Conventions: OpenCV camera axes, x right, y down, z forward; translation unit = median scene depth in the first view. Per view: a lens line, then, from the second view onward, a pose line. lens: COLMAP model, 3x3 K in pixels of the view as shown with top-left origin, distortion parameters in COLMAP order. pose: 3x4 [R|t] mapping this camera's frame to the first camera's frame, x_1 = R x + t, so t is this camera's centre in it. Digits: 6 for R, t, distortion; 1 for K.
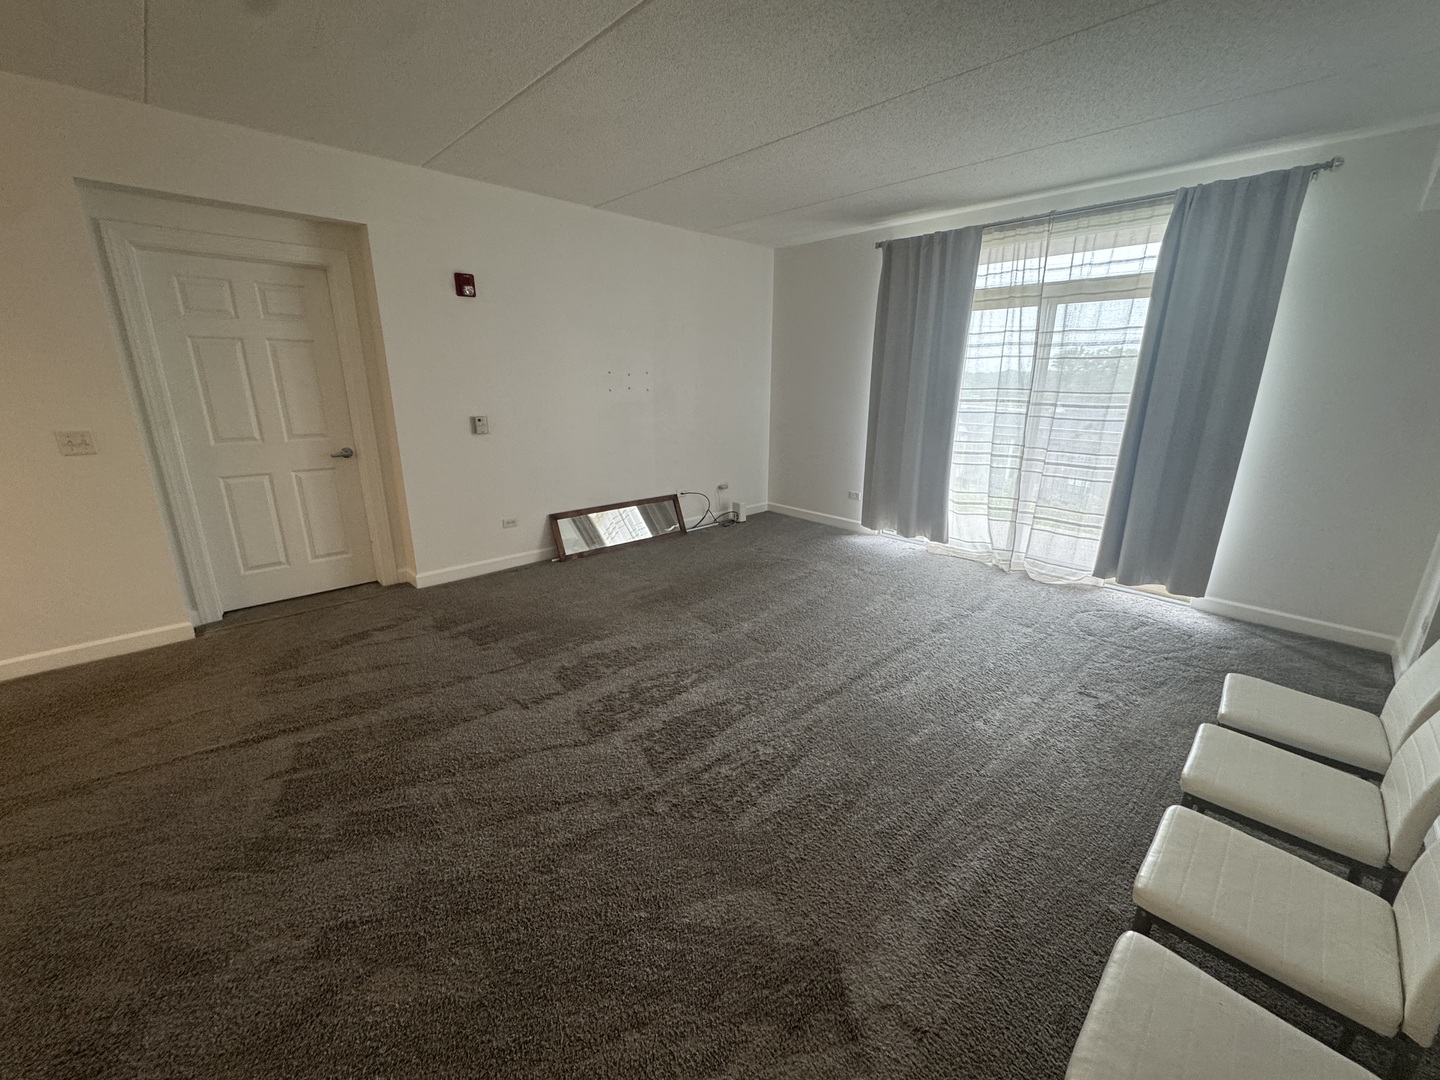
lens RADIAL K [[576.9, 0, 720.0], [0, 576.9, 540.0], [0, 0, 1]] dist [-0.000273, -0.000068]
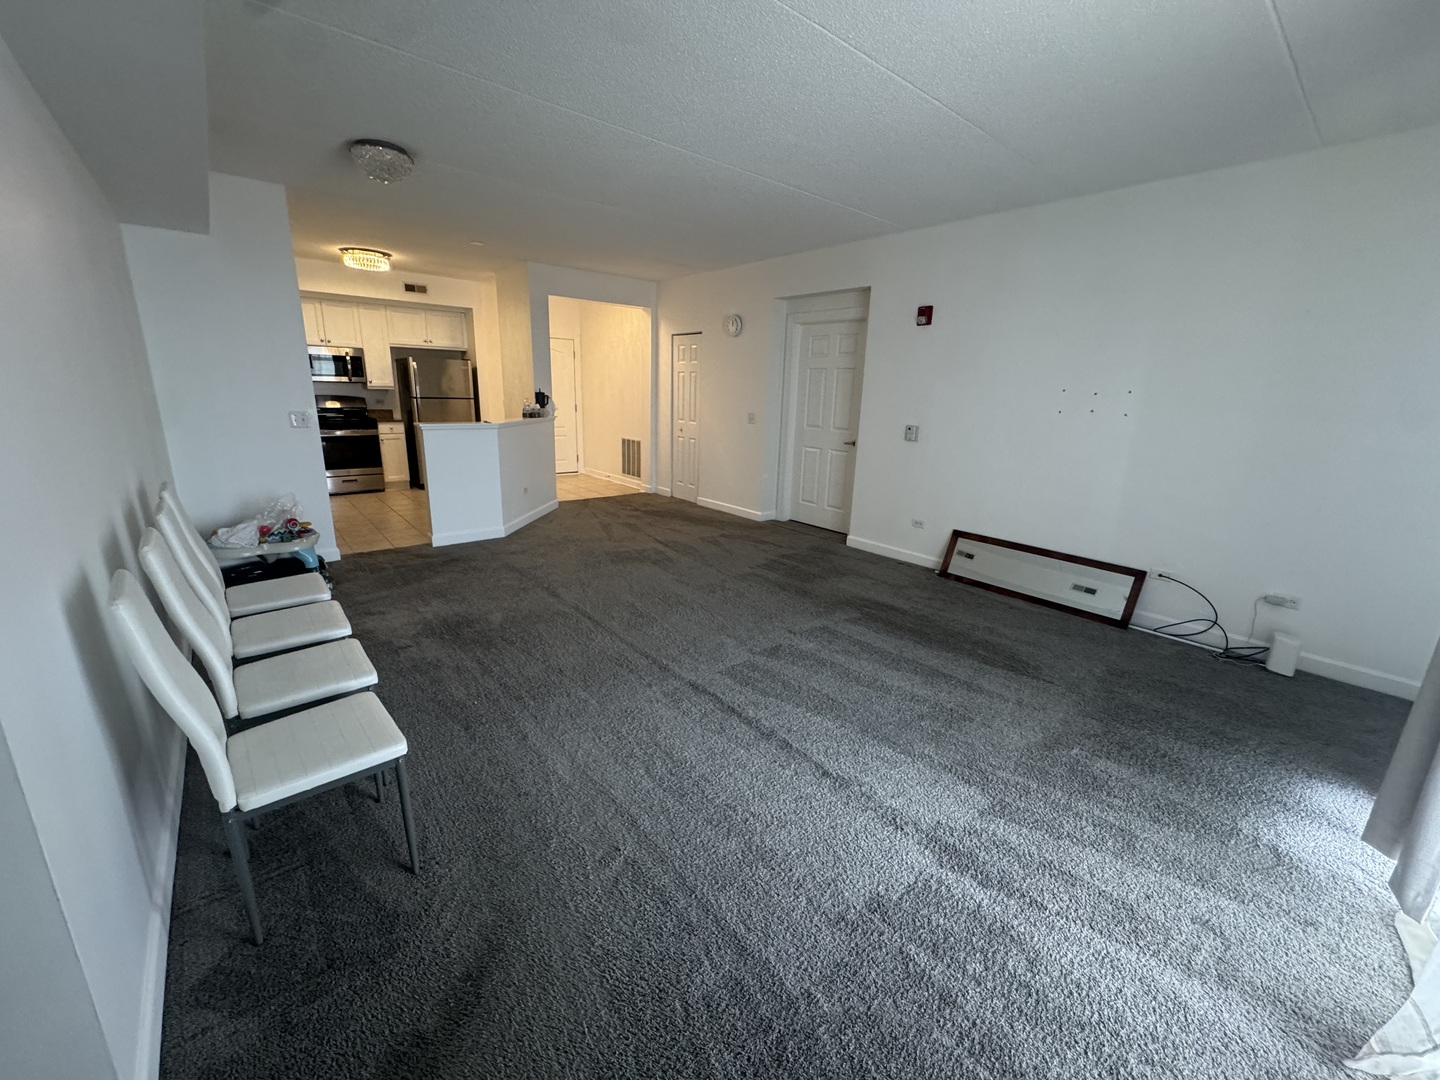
lens RADIAL K [[576.9, 0, 720.0], [0, 576.9, 540.0], [0, 0, 1]] dist [-0.000273, -0.000068]
pose [[-0.063551, 0.244018, -0.967686, 0.800685], [-0.301828, 0.919537, 0.251698, -0.177610], [0.951242, 0.308070, 0.015214, 0.681537]]
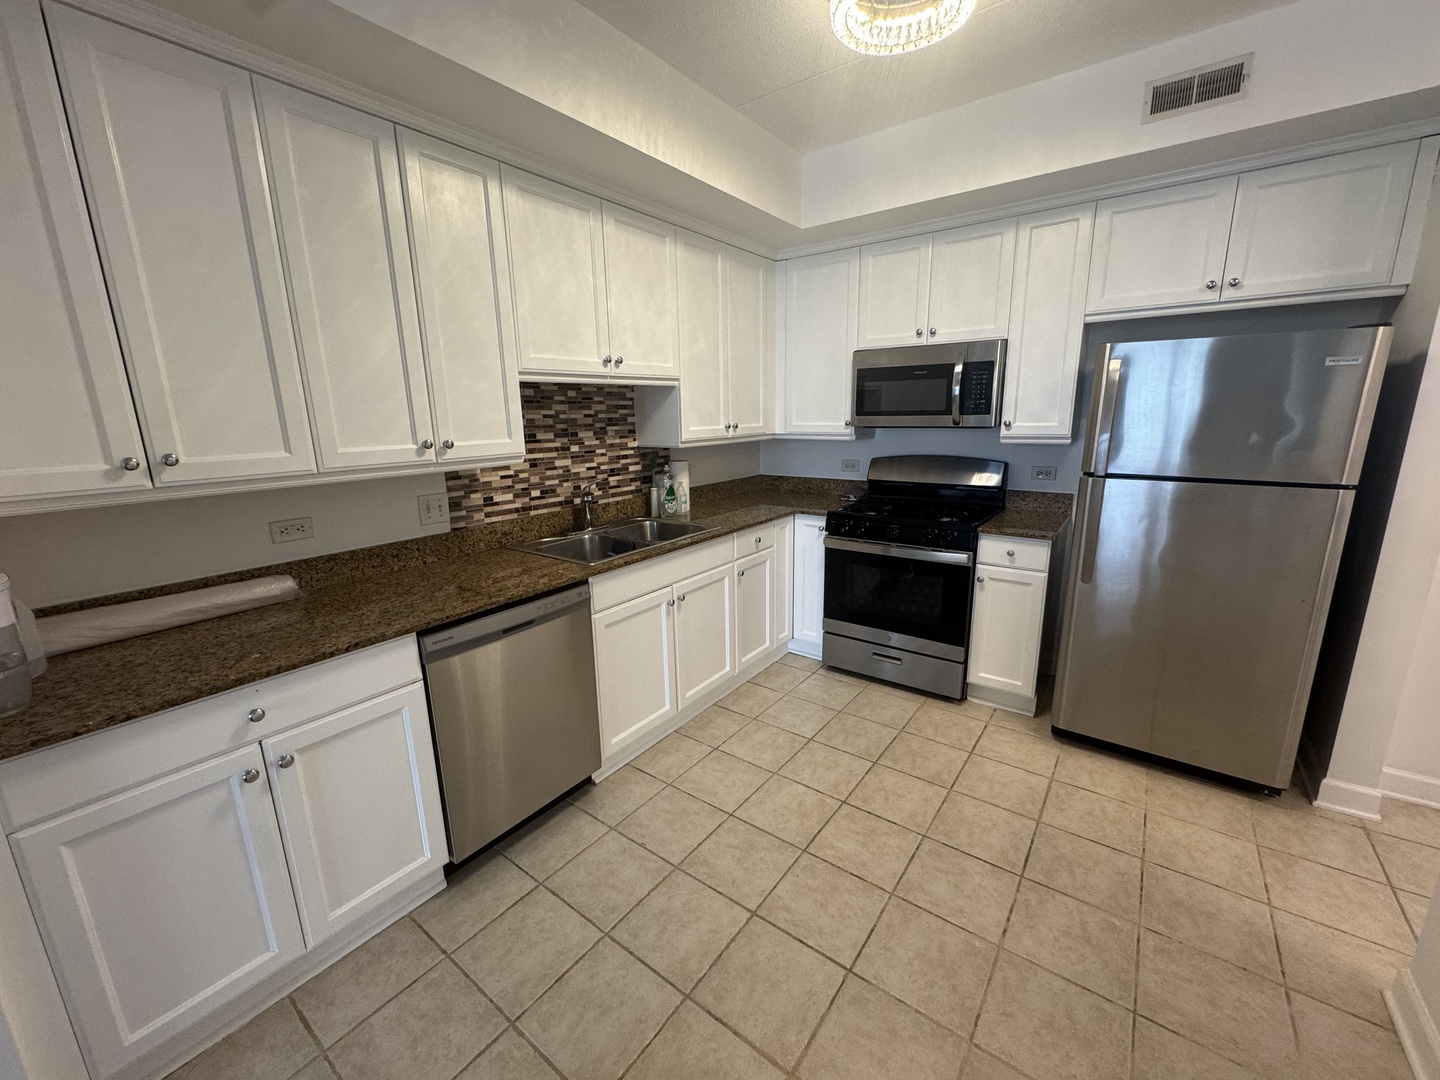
lens RADIAL K [[576.9, 0, 720.0], [0, 576.9, 540.0], [0, 0, 1]] dist [-0.000273, -0.000068]
pose [[-0.985528, 0.045846, -0.163194, -0.539218], [-0.037619, 0.879572, 0.474276, -0.041456], [0.165285, 0.473552, -0.865118, 0.120093]]
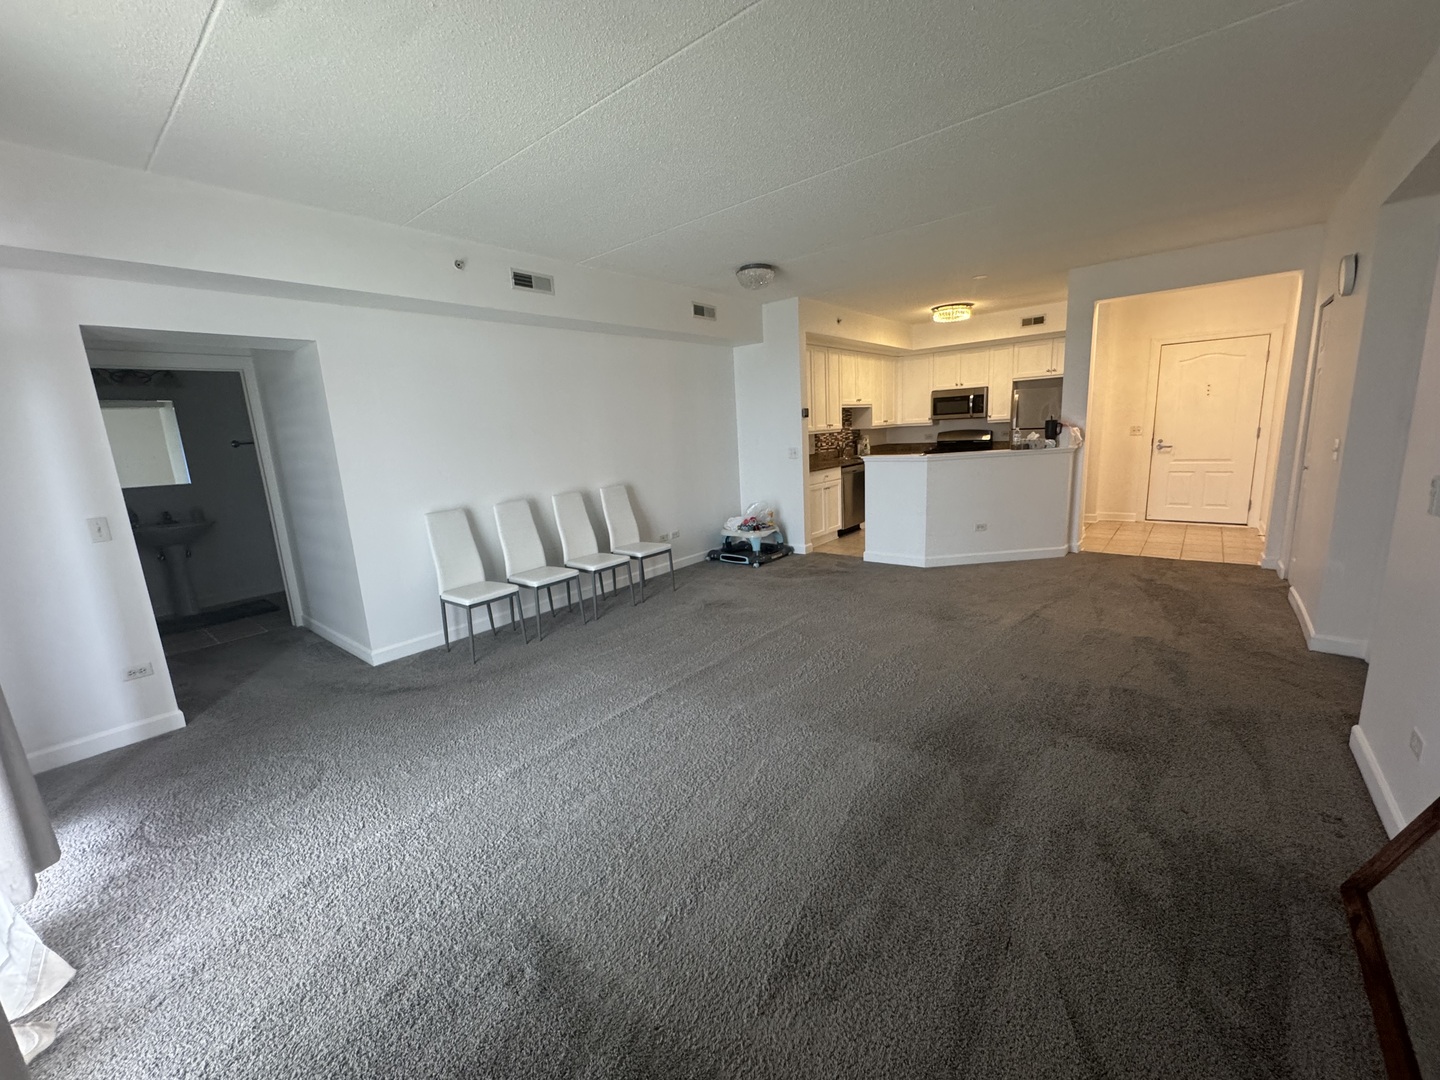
lens RADIAL K [[576.9, 0, 720.0], [0, 576.9, 540.0], [0, 0, 1]] dist [-0.000273, -0.000068]
pose [[-0.991611, 0.066371, -0.110918, 0.161577], [0.009177, 0.892090, 0.451764, -0.369191], [0.128933, 0.446956, -0.885216, 1.327953]]
